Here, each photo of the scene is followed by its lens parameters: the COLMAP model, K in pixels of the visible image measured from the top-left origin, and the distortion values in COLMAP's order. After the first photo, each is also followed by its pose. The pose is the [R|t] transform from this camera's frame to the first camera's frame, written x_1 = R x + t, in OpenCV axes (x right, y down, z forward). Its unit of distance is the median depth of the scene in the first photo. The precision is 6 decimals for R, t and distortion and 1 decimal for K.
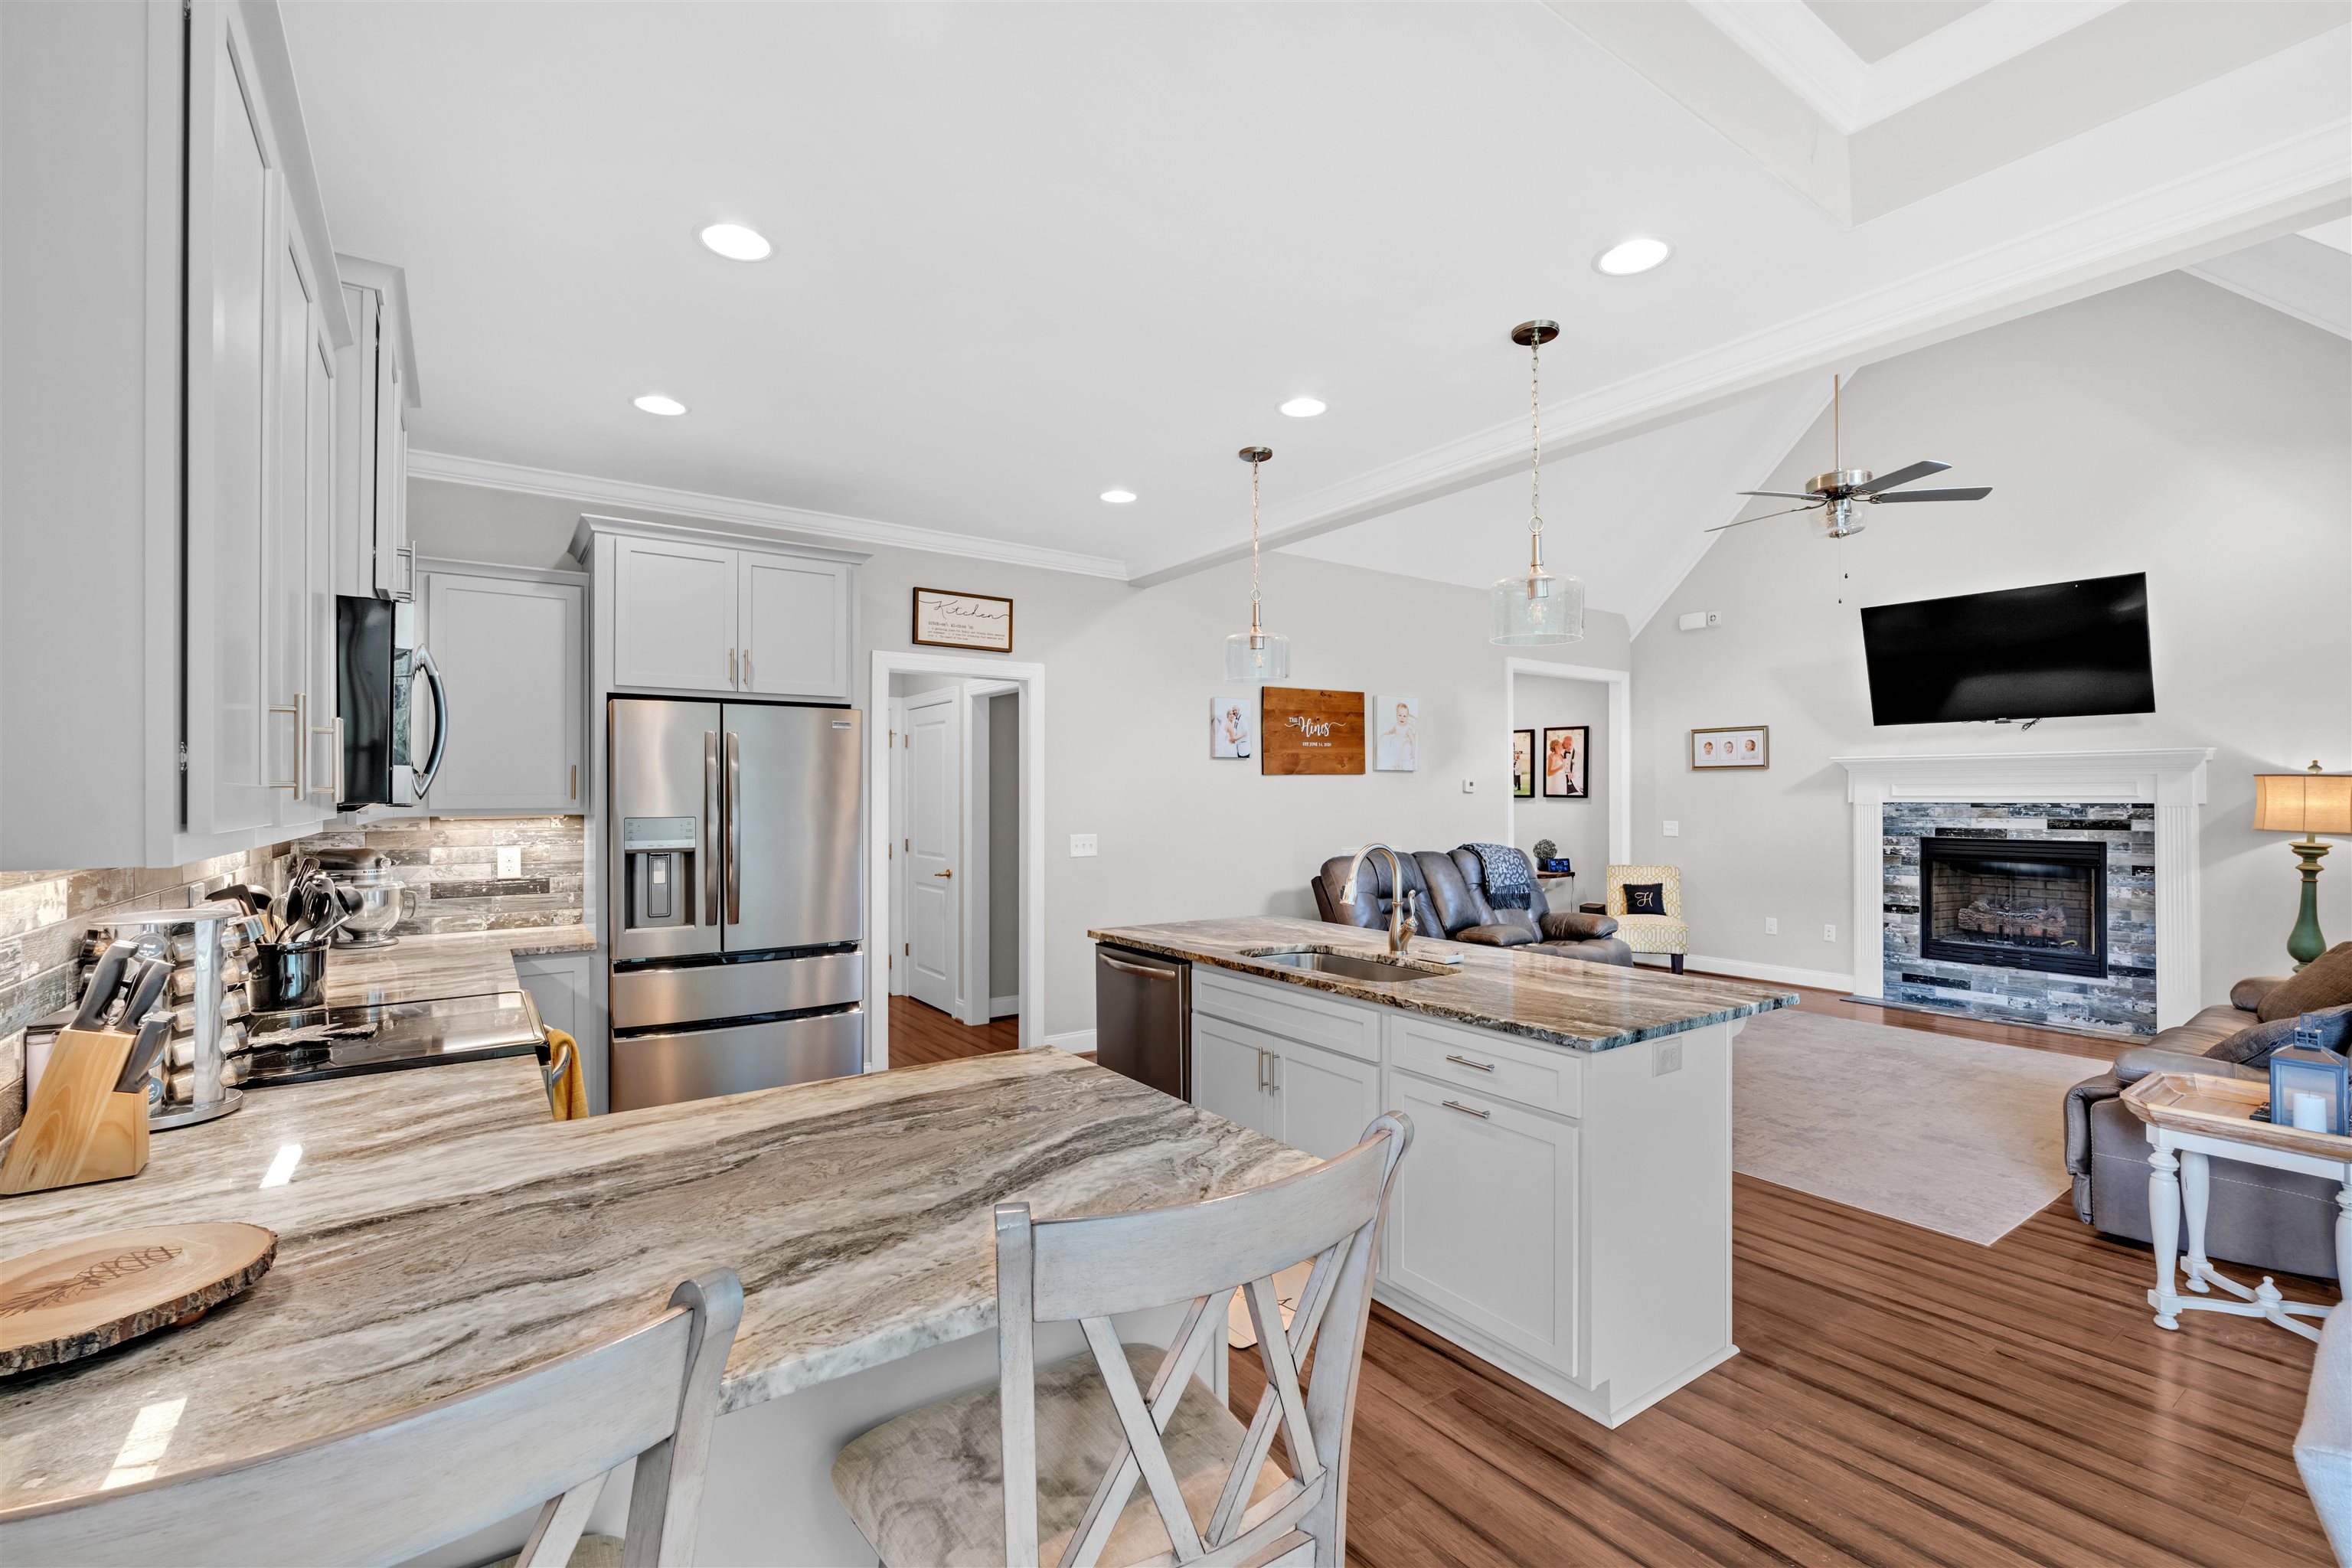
lens RADIAL K [[1031.6, 0, 1164.0], [0, 1031.6, 787.1], [0, 0, 1]] dist [-0.004787, -0.000865]
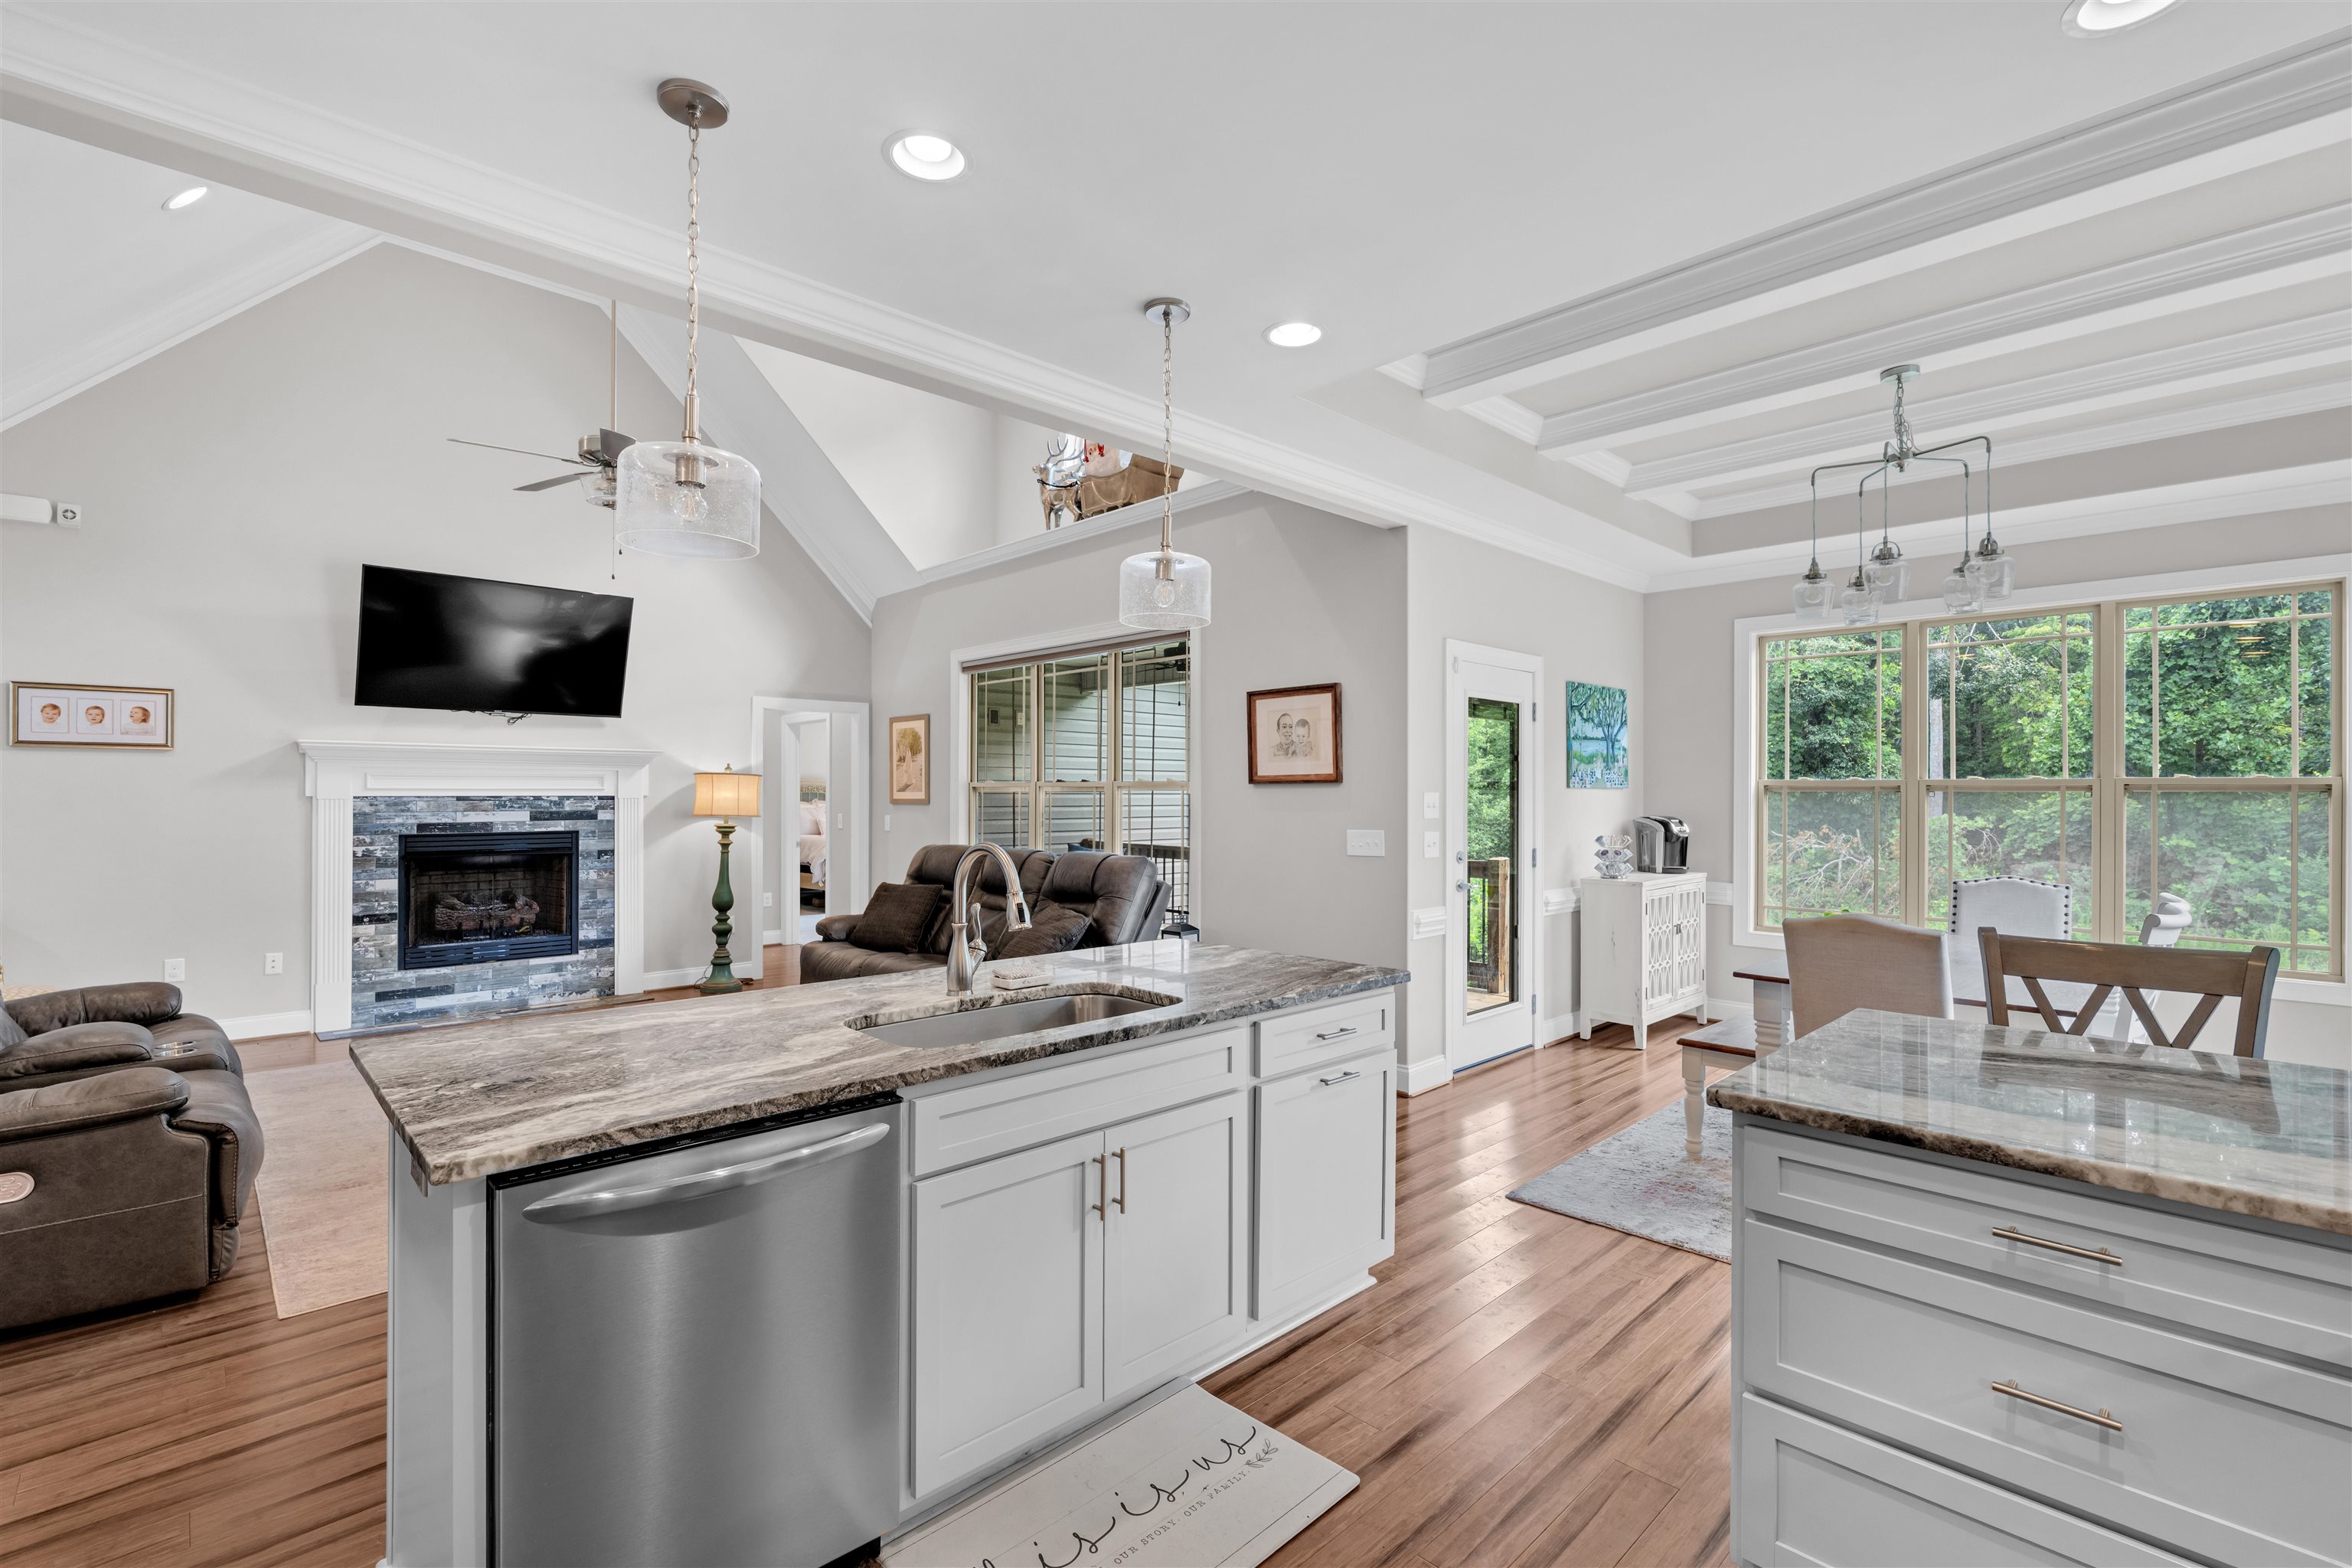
lens RADIAL K [[1031.6, 0, 1190.1], [0, 1031.6, 788.3], [0, 0, 1]] dist [-0.004787, -0.000865]
pose [[-0.170217, 0.006087, 0.985388, -0.292763], [-0.008862, 0.999931, -0.007708, 0.010449], [-0.985367, -0.010044, -0.170151, 0.541252]]
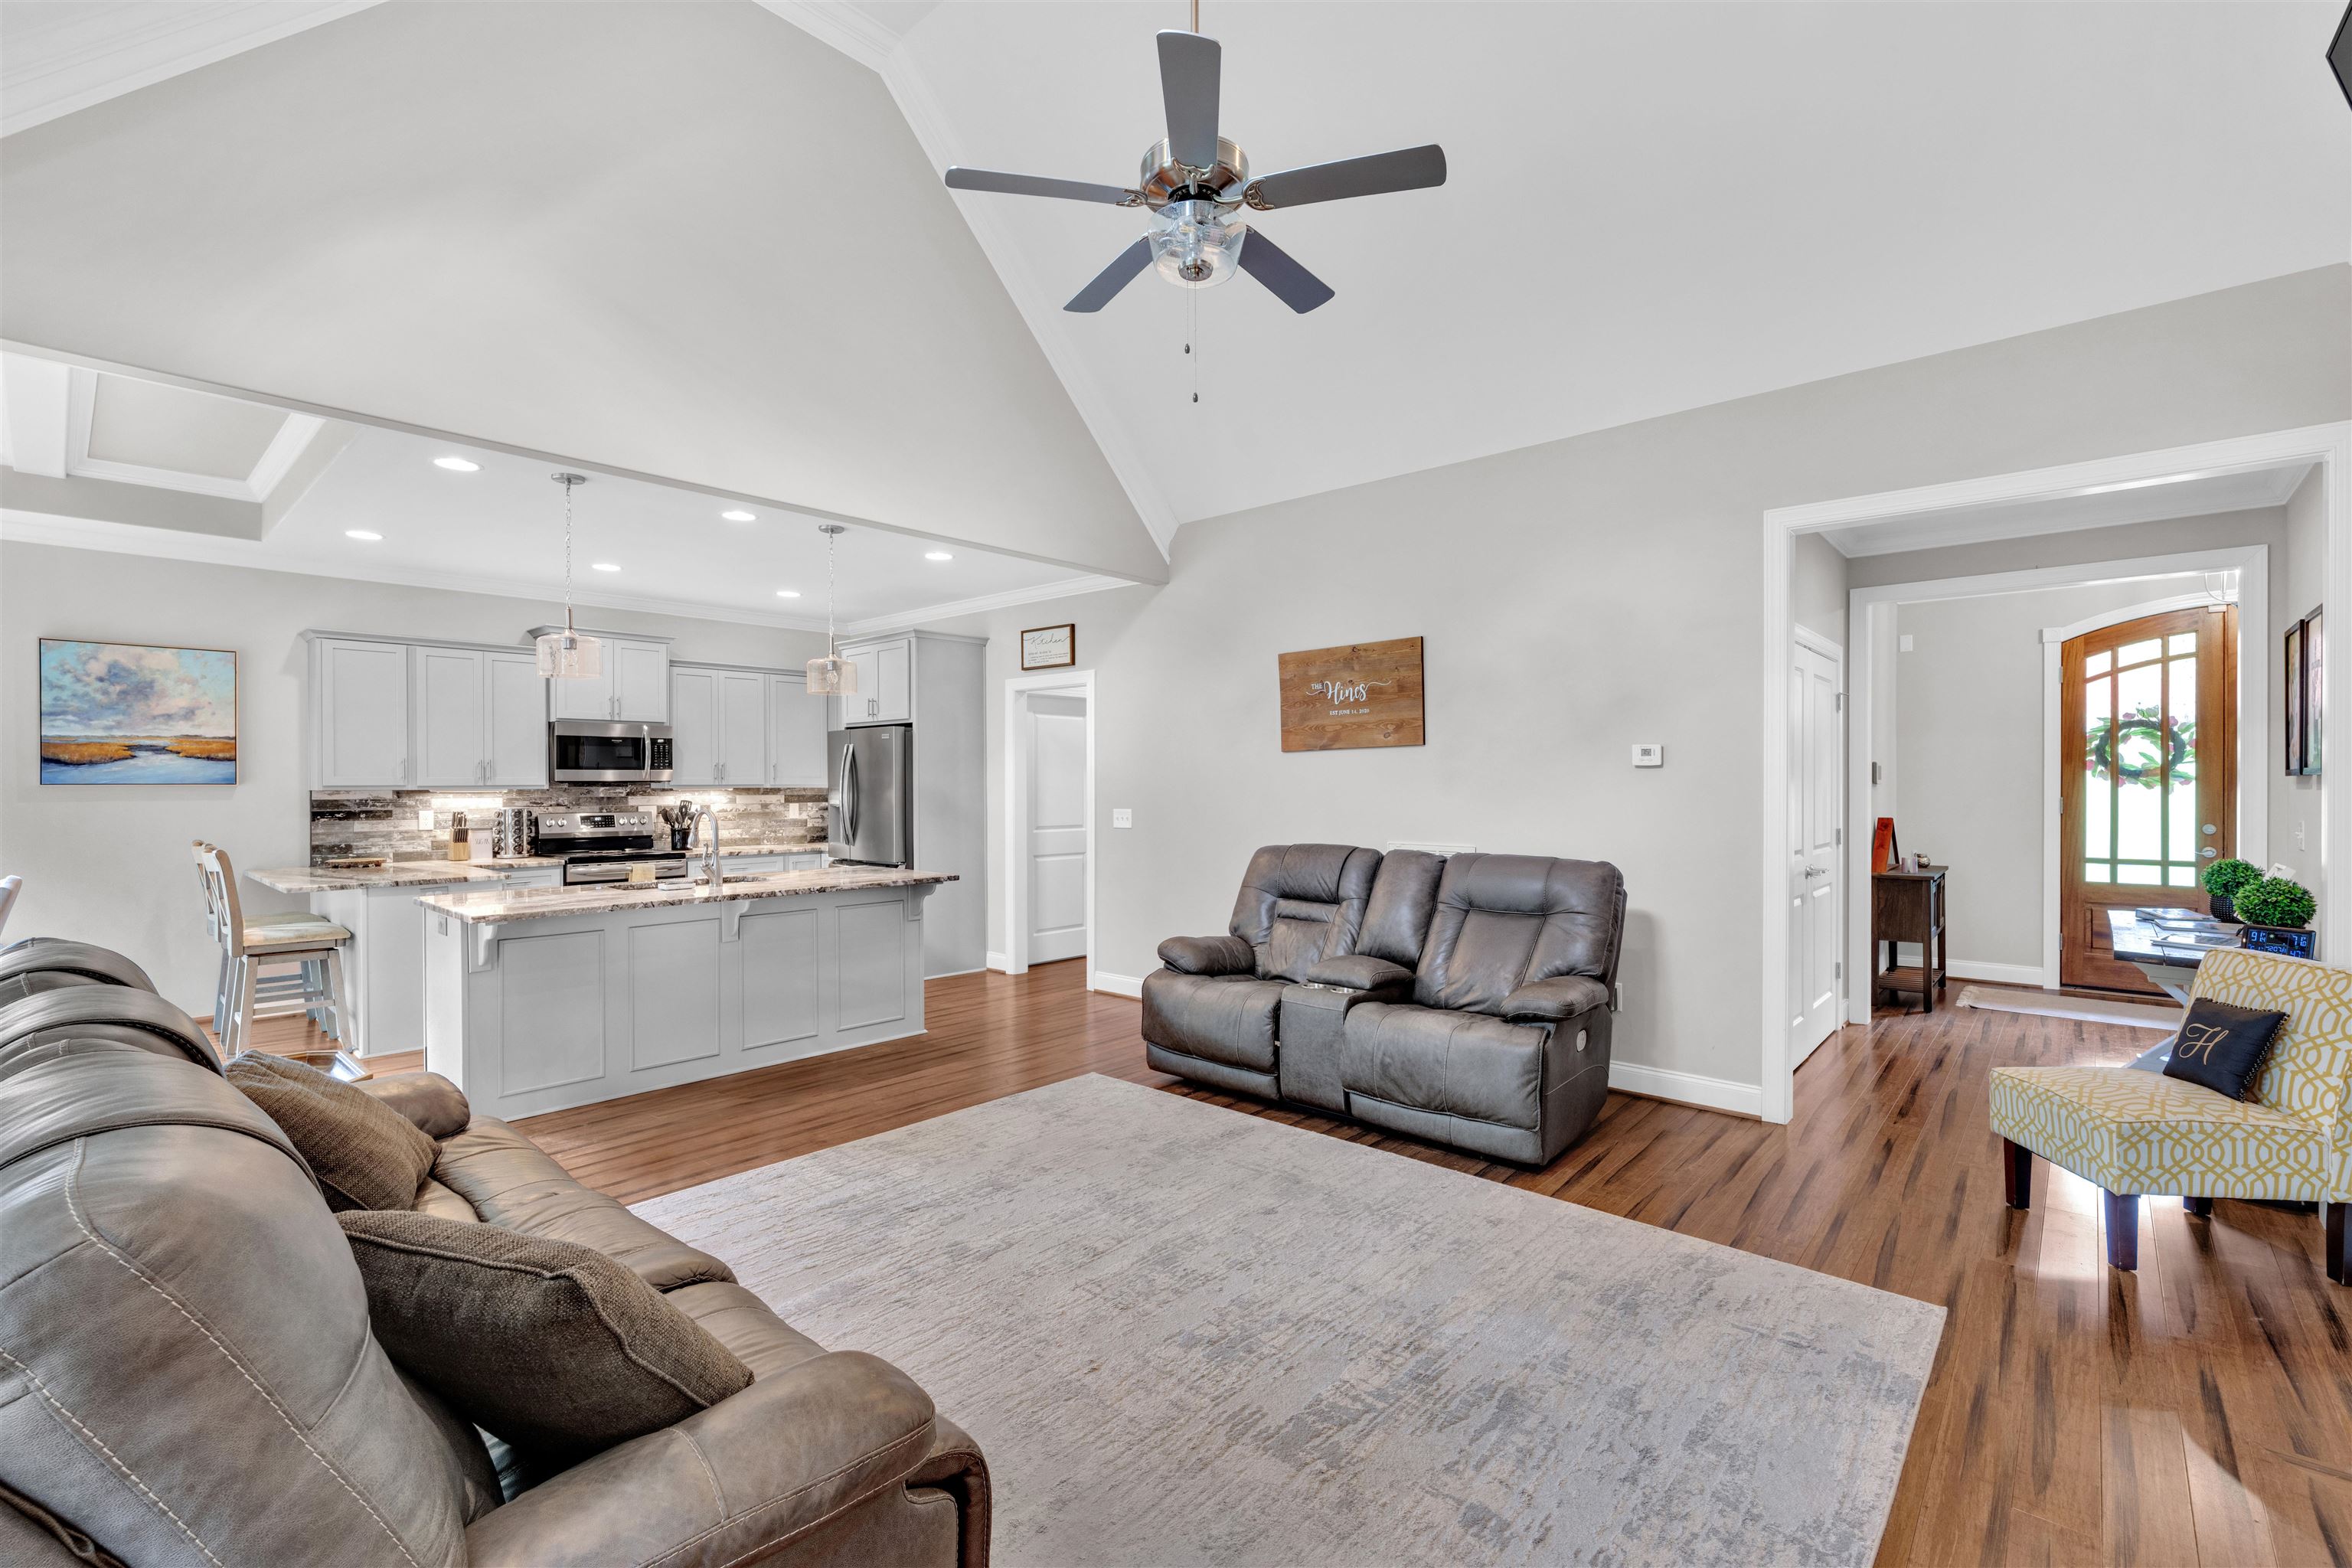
lens RADIAL K [[1031.6, 0, 1169.2], [0, 1031.6, 784.2], [0, 0, 1]] dist [-0.004787, -0.000865]
pose [[0.217528, 0.002019, -0.976052, 0.977034], [0.011167, 0.999927, 0.004557, 0.010834], [0.975990, -0.011891, 0.217490, 0.732396]]
